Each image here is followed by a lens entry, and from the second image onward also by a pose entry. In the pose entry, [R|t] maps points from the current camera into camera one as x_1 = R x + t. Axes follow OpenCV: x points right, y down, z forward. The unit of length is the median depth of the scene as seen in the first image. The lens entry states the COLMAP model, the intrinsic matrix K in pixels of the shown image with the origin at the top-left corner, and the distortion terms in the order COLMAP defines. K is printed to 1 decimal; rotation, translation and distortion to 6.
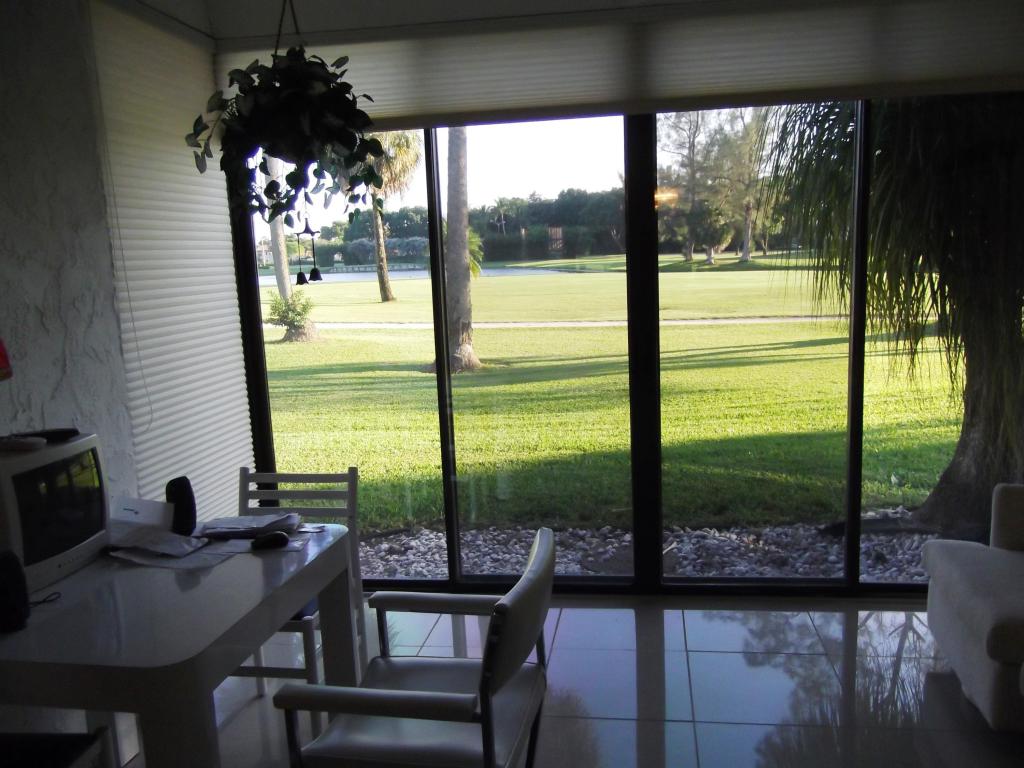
lens RADIAL K [[868.5, 0, 512.0], [0, 868.5, 384.0], [0, 0, 1]] dist [-0.008805, 0.003807]
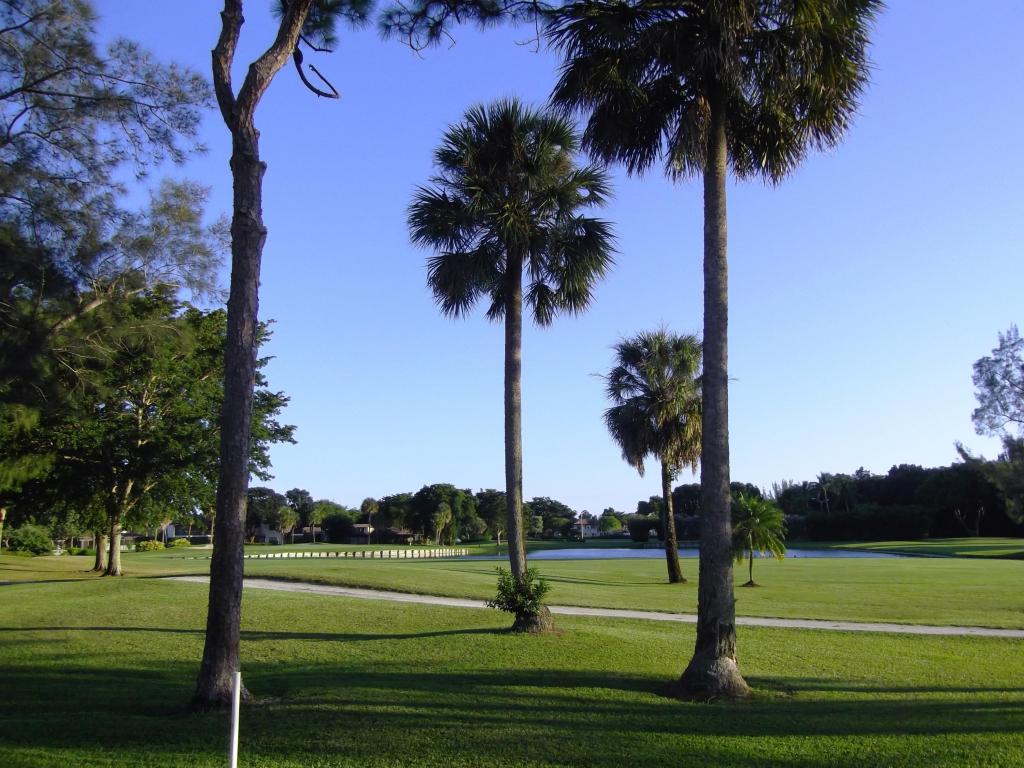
lens RADIAL K [[868.5, 0, 512.0], [0, 868.5, 384.0], [0, 0, 1]] dist [-0.008805, 0.003807]
pose [[0.936937, -0.032115, -0.348021, 0.020384], [-0.077224, 0.952134, -0.295764, -0.019524], [0.340861, 0.303988, 0.889609, 0.136984]]
